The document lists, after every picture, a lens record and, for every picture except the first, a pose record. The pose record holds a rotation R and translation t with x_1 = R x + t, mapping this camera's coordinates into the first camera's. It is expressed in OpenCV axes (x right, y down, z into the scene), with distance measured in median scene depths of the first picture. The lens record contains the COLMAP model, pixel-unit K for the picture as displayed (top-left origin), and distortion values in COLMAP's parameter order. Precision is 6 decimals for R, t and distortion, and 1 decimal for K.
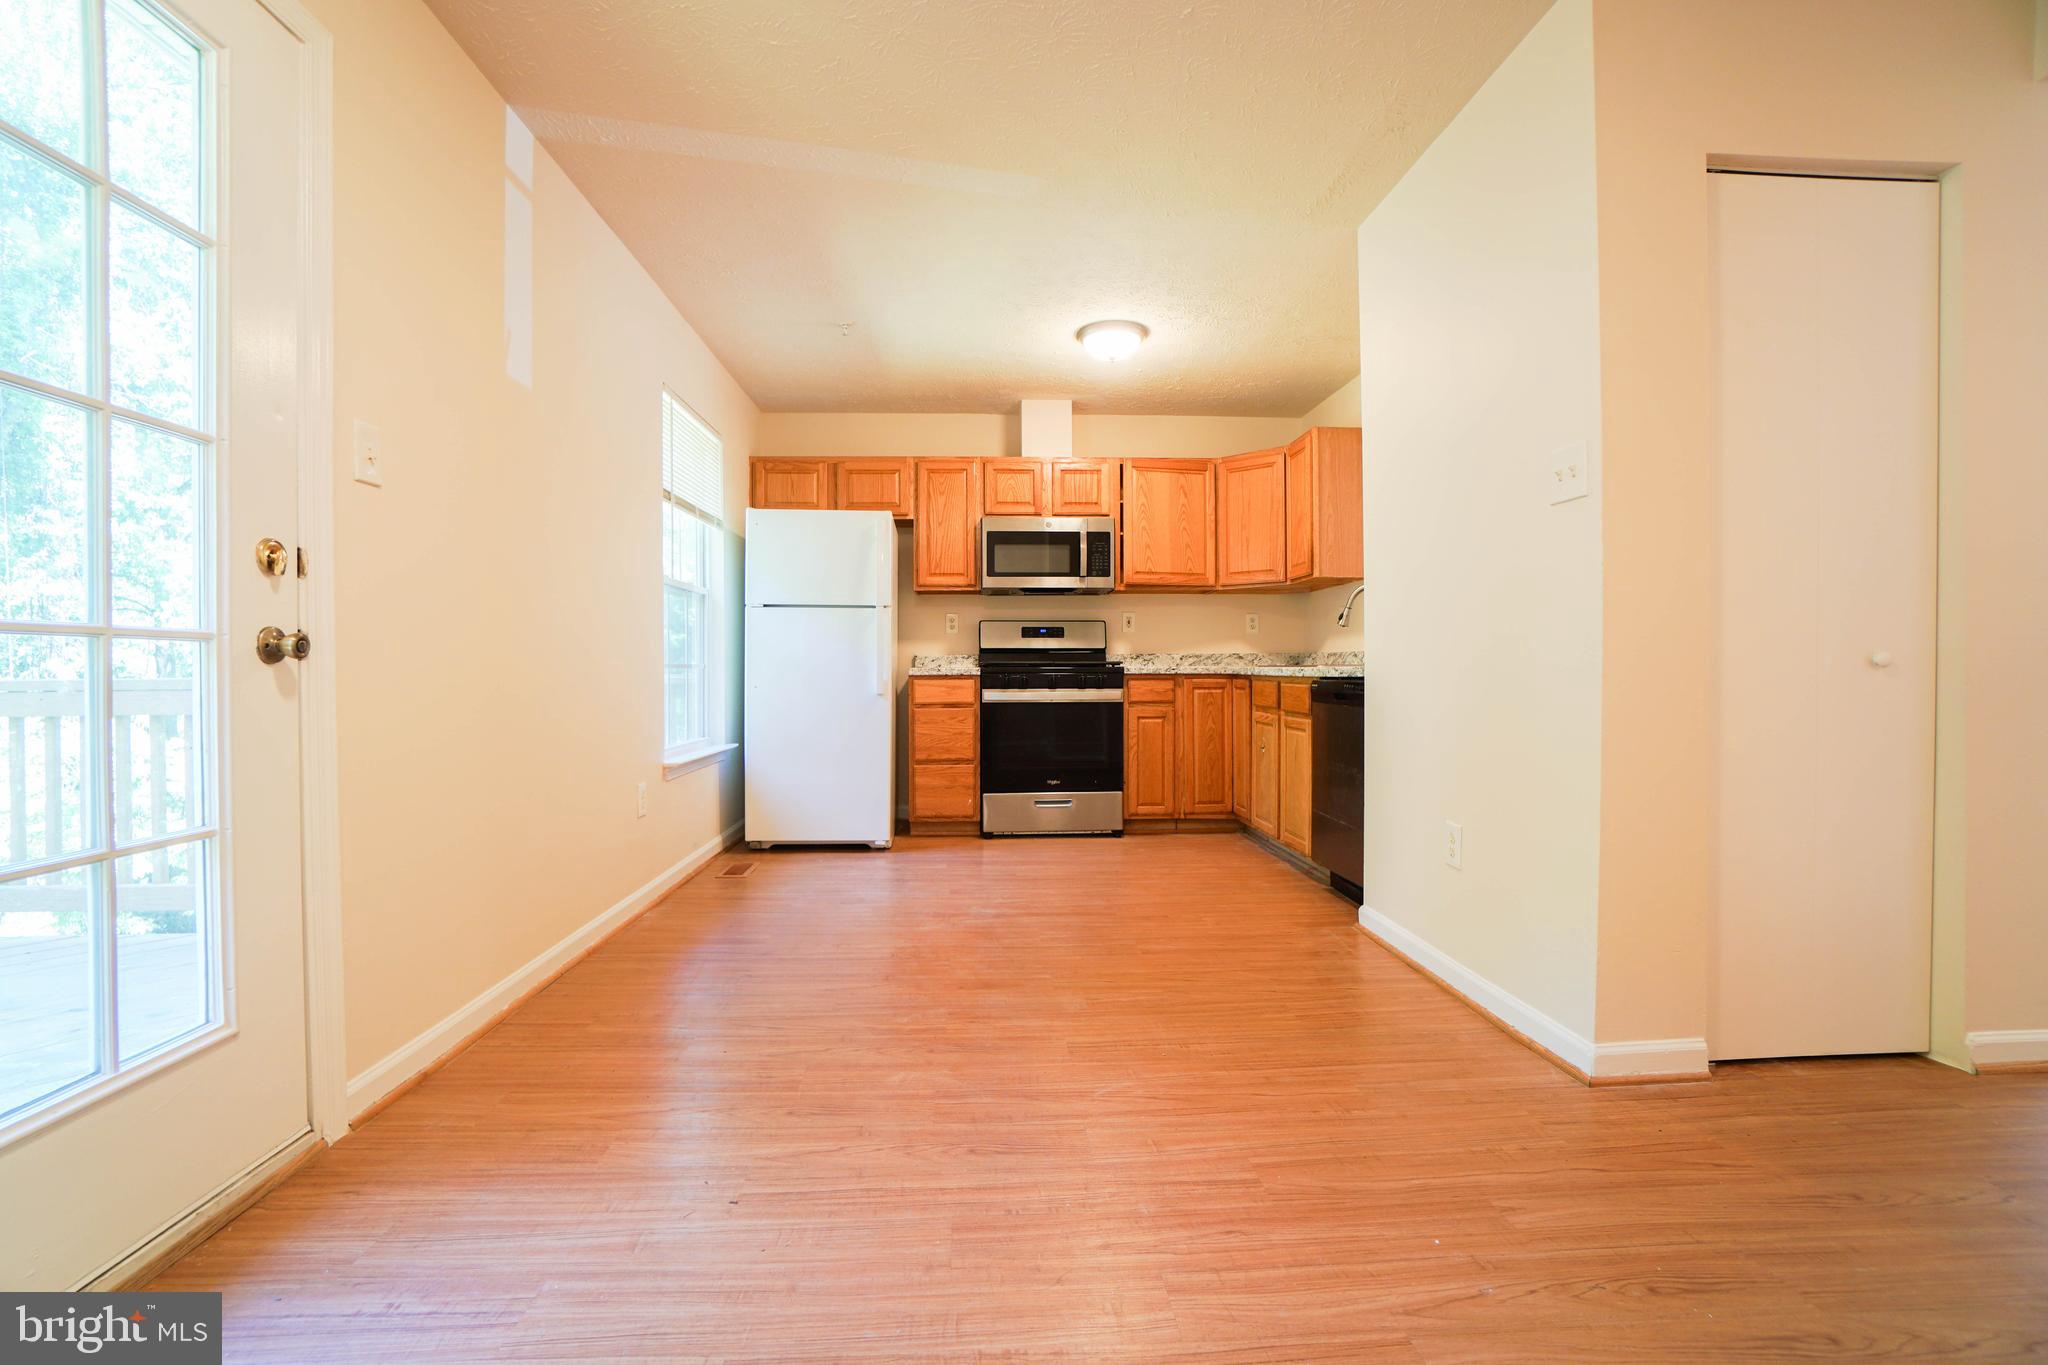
lens RADIAL K [[902.8, 0, 1004.6], [0, 902.8, 679.0], [0, 0, 1]] dist [-0.064480, 0.022986]
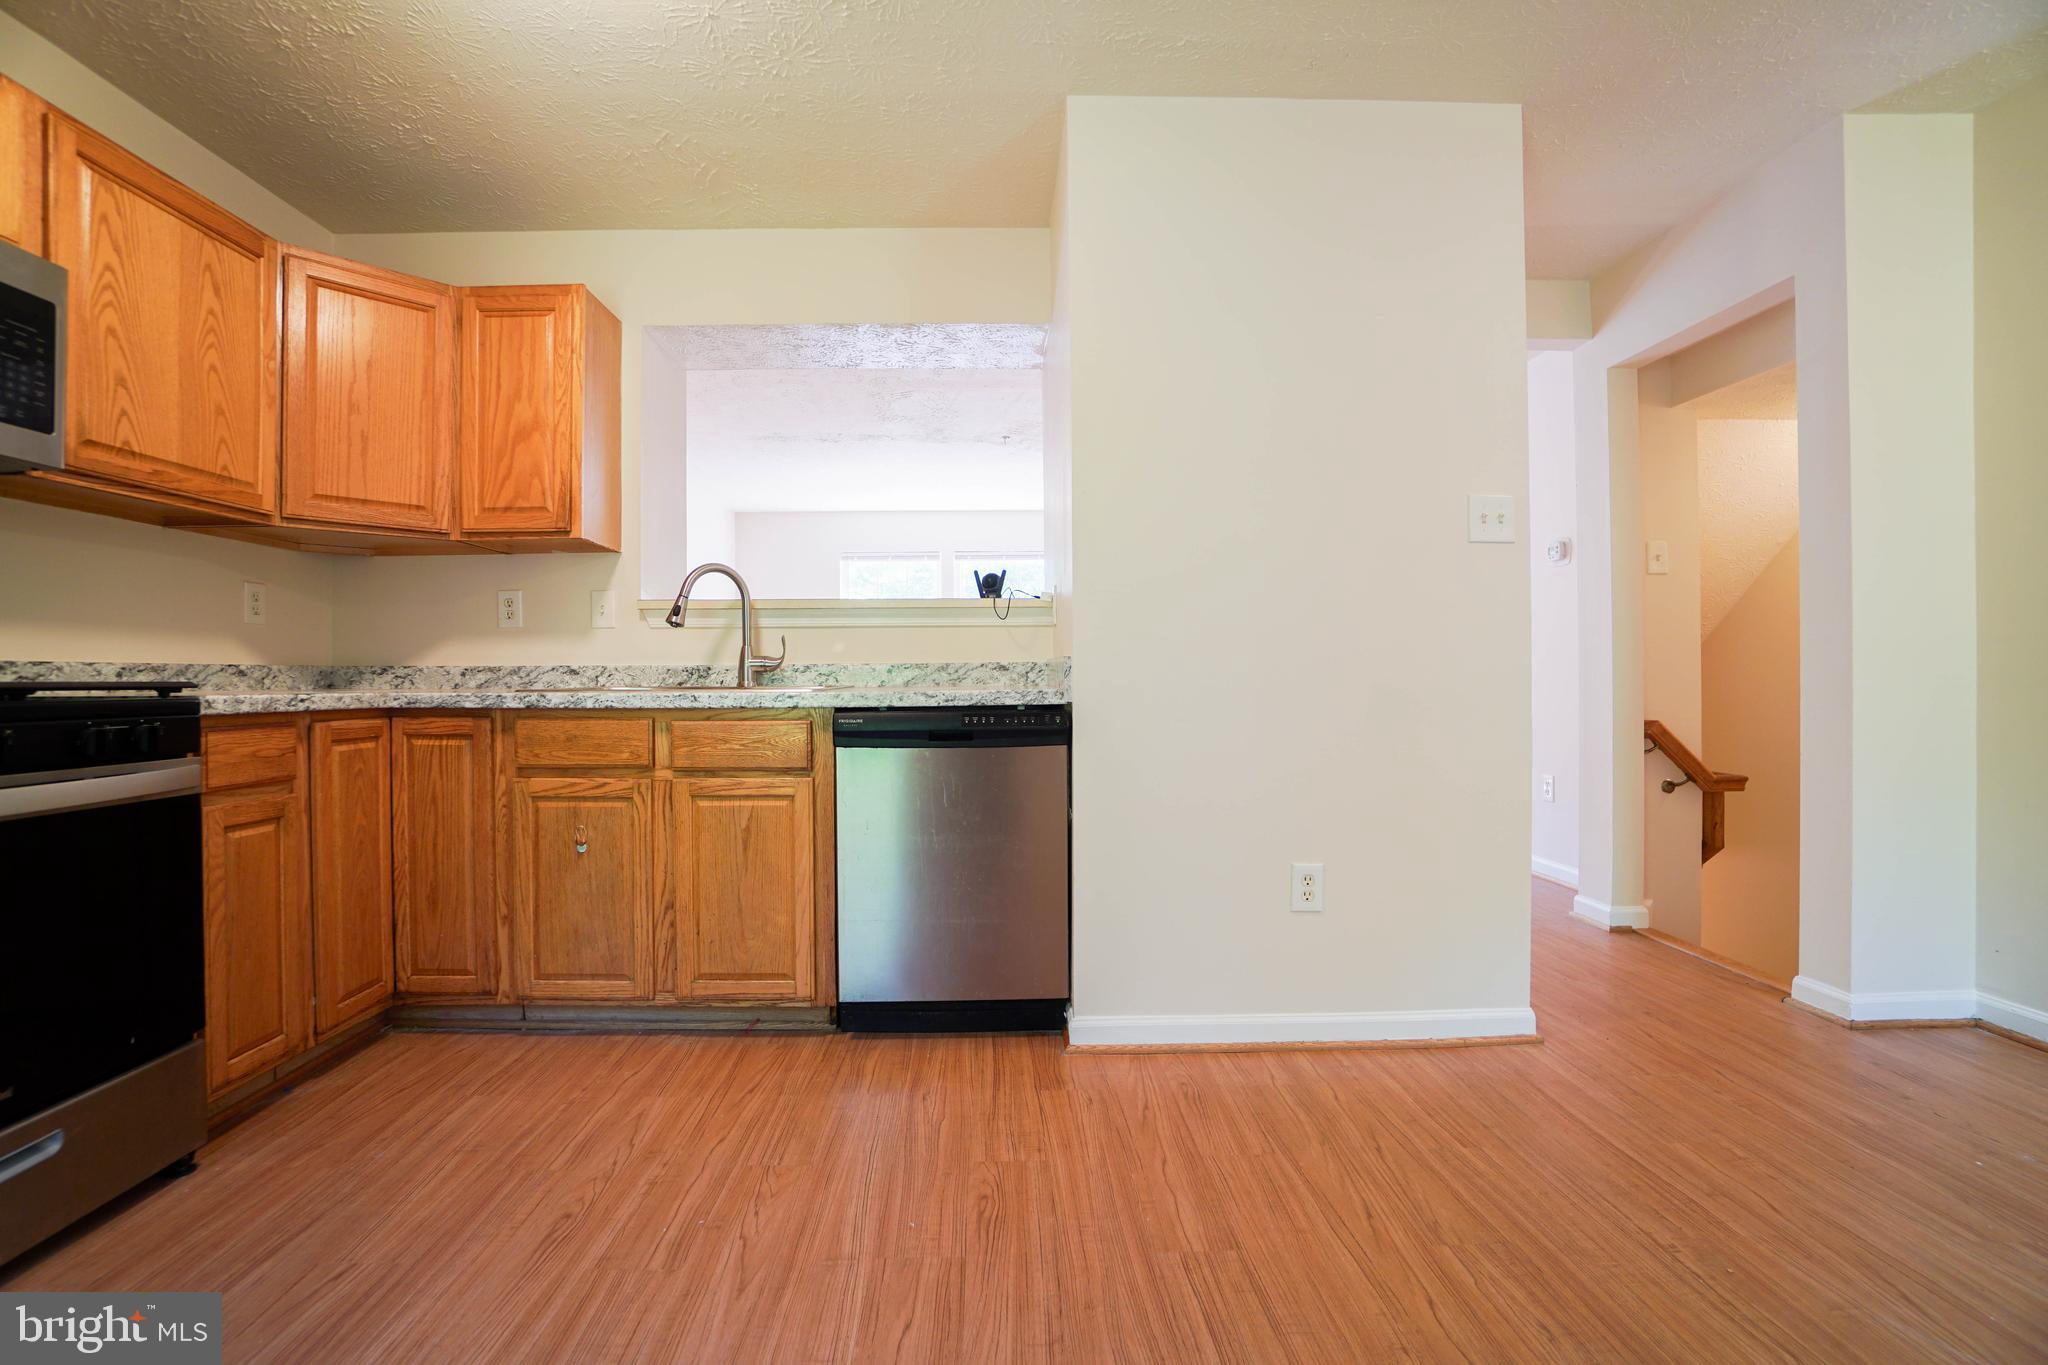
lens RADIAL K [[902.8, 0, 1004.6], [0, 902.8, 679.0], [0, 0, 1]] dist [-0.064480, 0.022986]
pose [[0.022487, 0.003287, 0.999742, -0.215635], [0.017185, 0.999846, -0.003674, -0.013986], [-0.999599, 0.017263, 0.022427, 0.673941]]
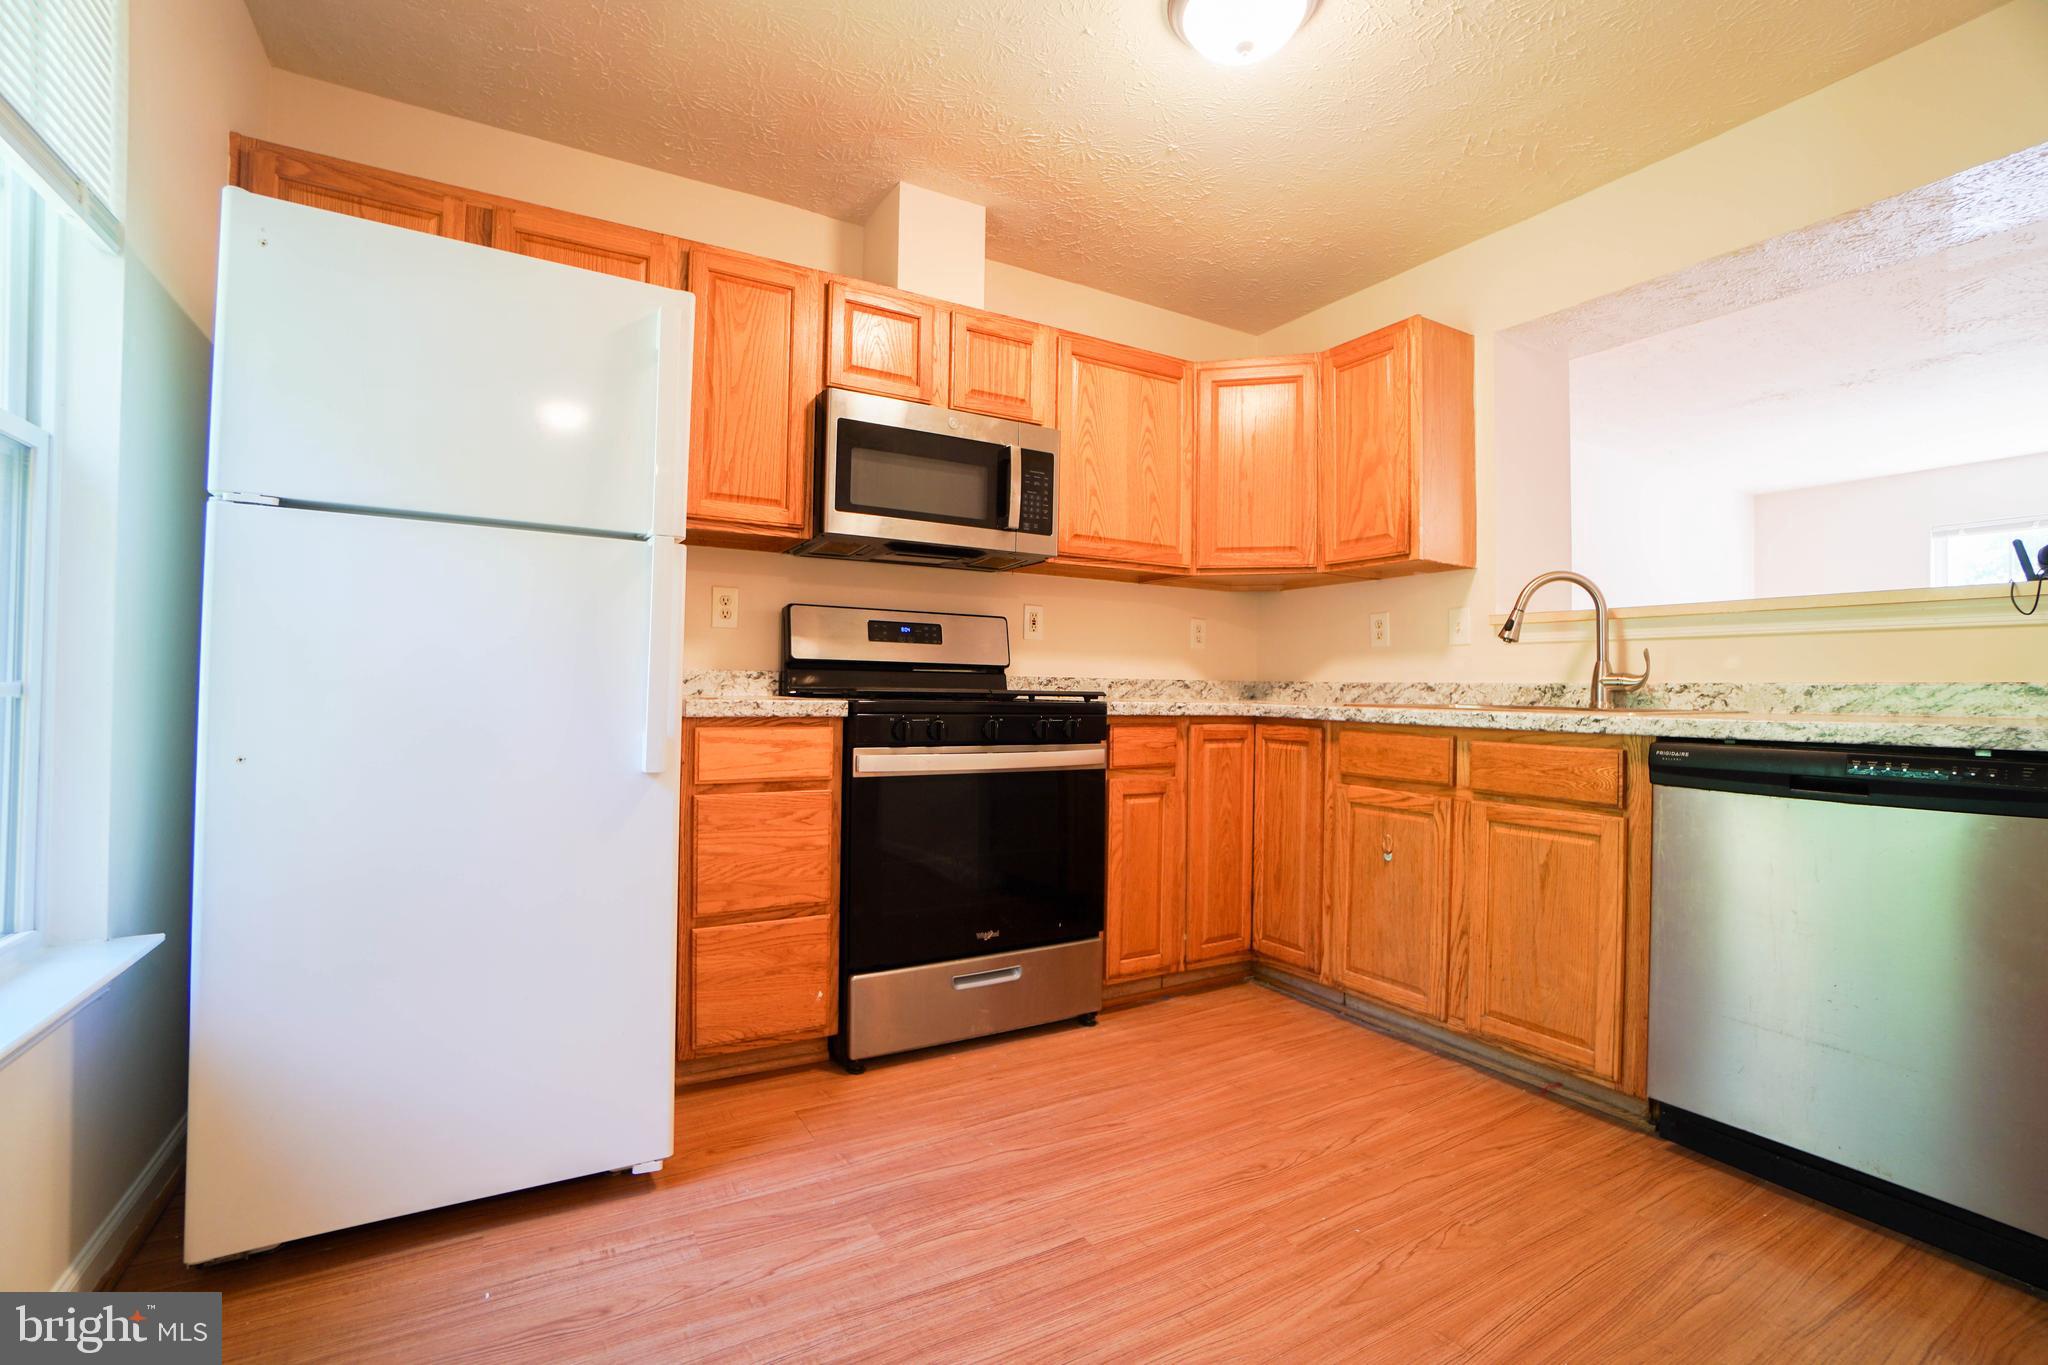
lens RADIAL K [[902.8, 0, 1004.6], [0, 902.8, 679.0], [0, 0, 1]] dist [-0.064480, 0.022986]
pose [[0.888654, 0.022918, 0.458005, -0.166818], [-0.013721, 0.999632, -0.023398, -0.014139], [-0.458372, 0.014509, 0.888642, 0.563146]]
